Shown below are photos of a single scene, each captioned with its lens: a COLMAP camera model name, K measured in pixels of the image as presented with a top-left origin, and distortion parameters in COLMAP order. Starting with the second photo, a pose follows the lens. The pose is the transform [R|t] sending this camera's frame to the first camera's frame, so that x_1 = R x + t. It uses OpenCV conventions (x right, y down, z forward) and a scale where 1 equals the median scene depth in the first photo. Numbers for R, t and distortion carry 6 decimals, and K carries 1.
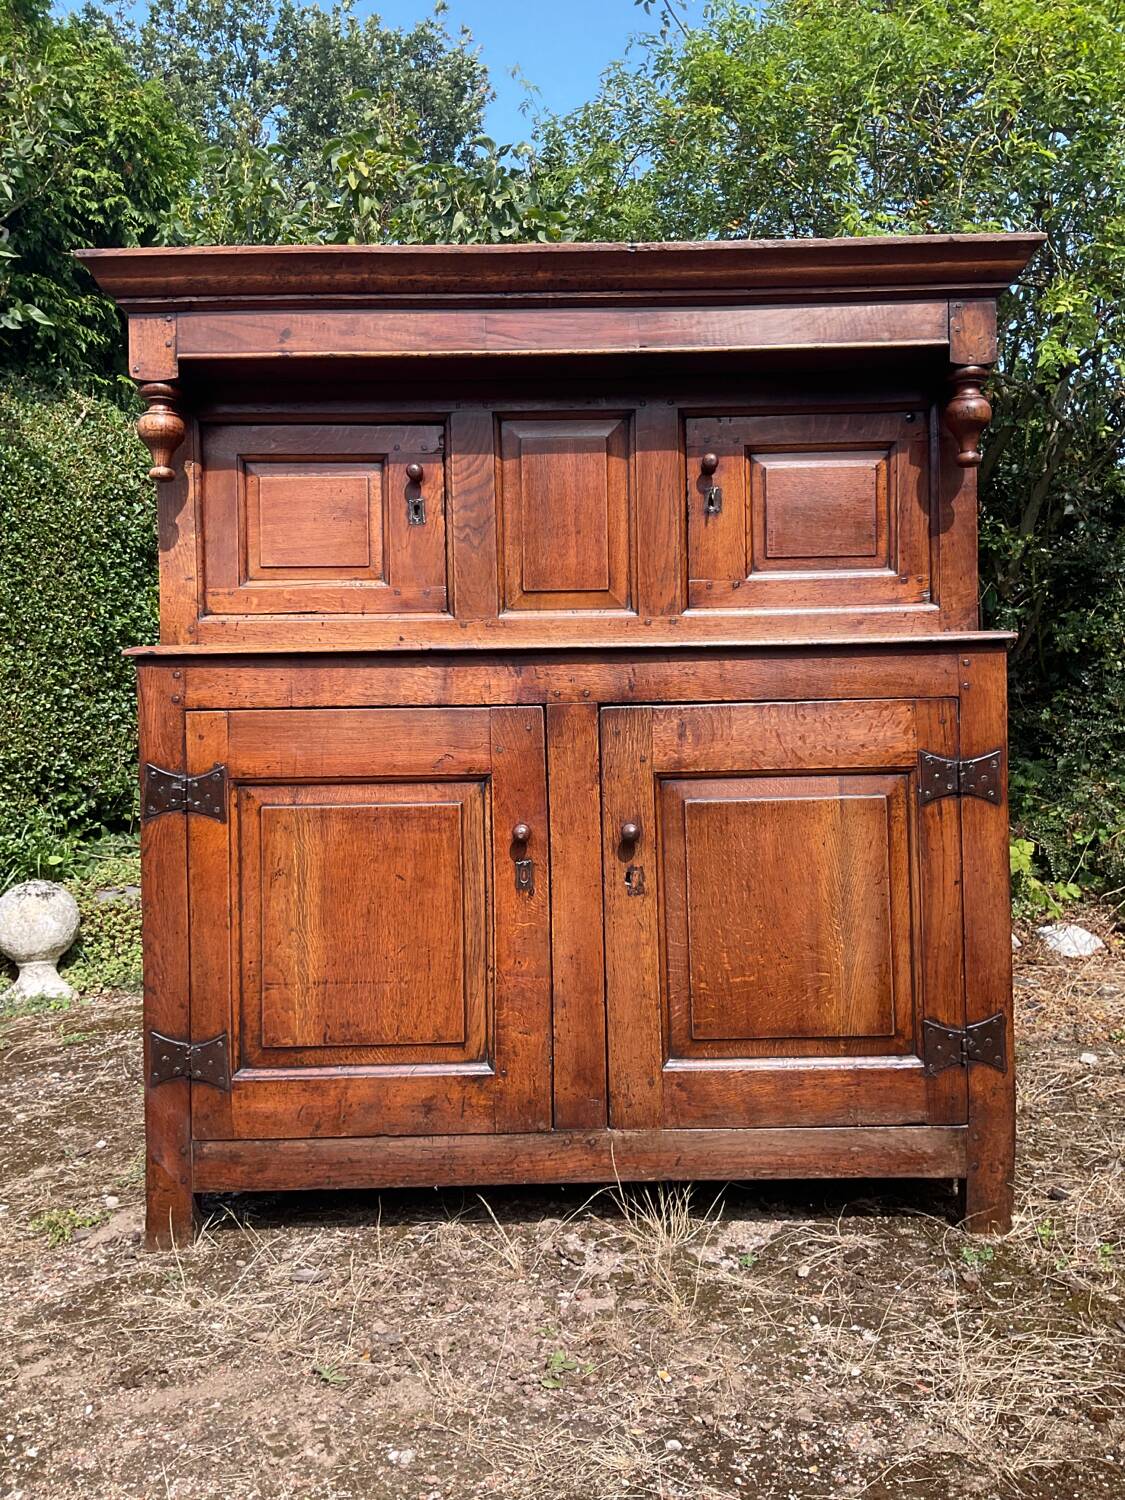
lens RADIAL K [[1250.3, 0, 560.9], [0, 1250.3, 739.7], [0, 0, 1]] dist [0.094380, -0.183753]
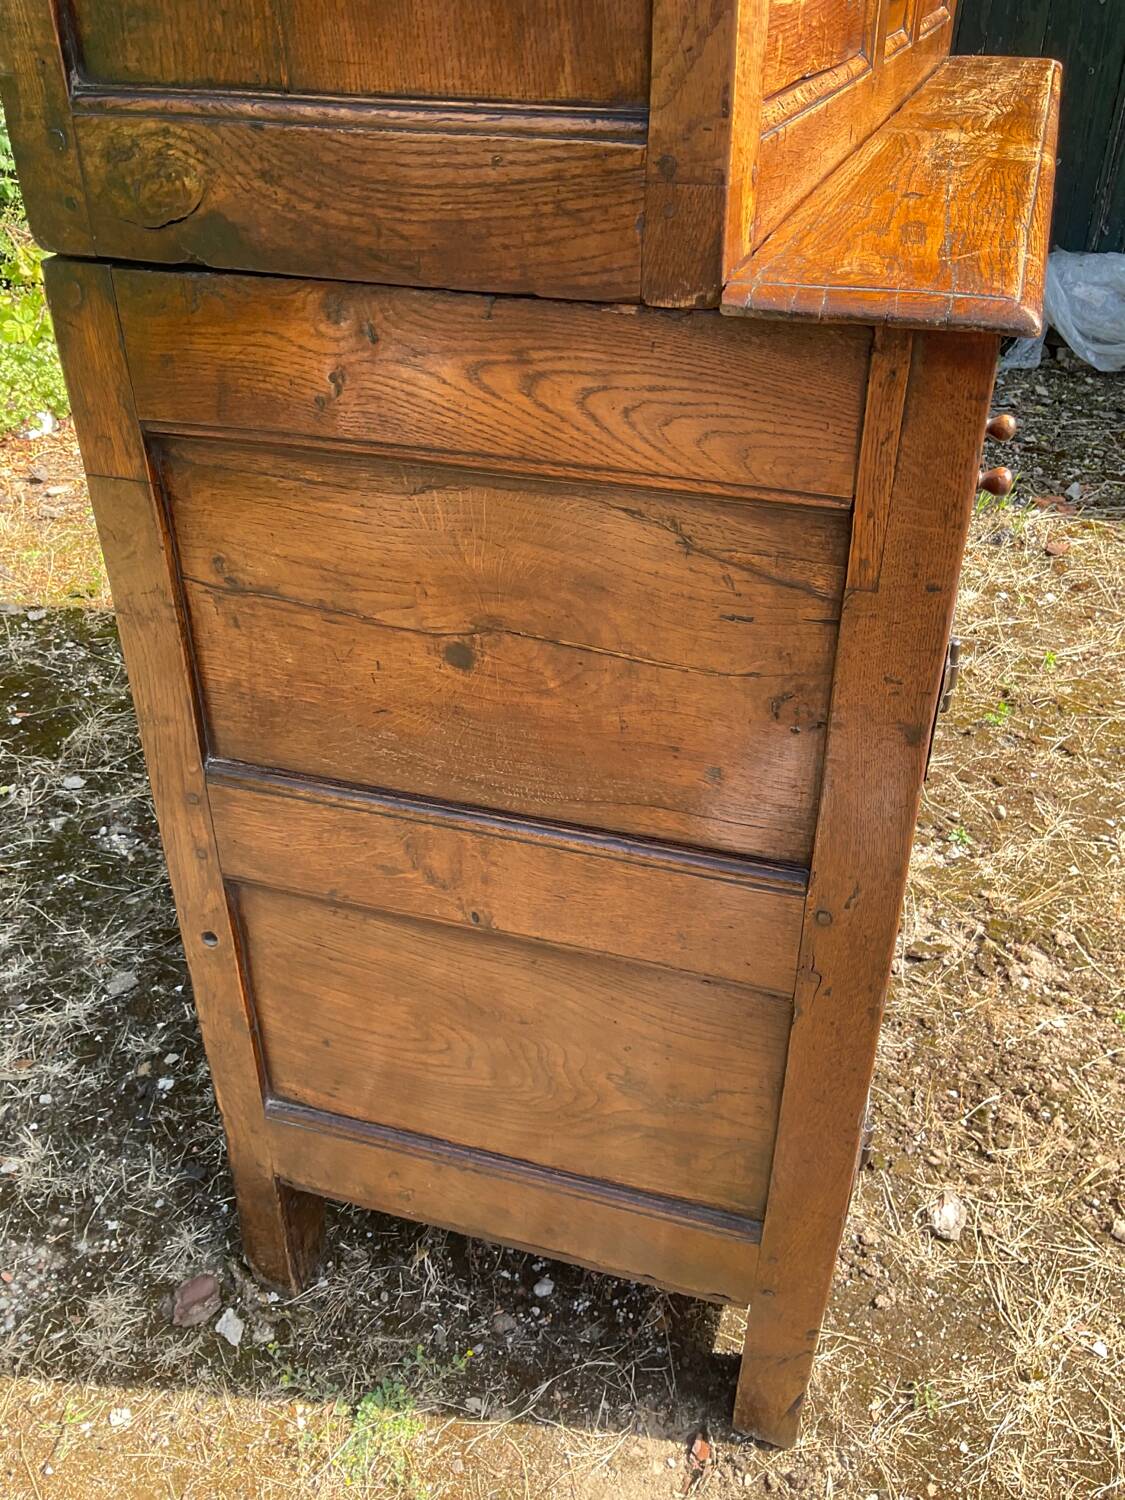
lens RADIAL K [[1250.3, 0, 564.9], [0, 1250.3, 738.1], [0, 0, 1]] dist [0.094380, -0.183753]
pose [[0.320821, -0.493404, 0.808472, -0.645671], [0.000561, 0.853691, 0.520779, -0.136153], [-0.947140, -0.166623, 0.274159, 0.995003]]
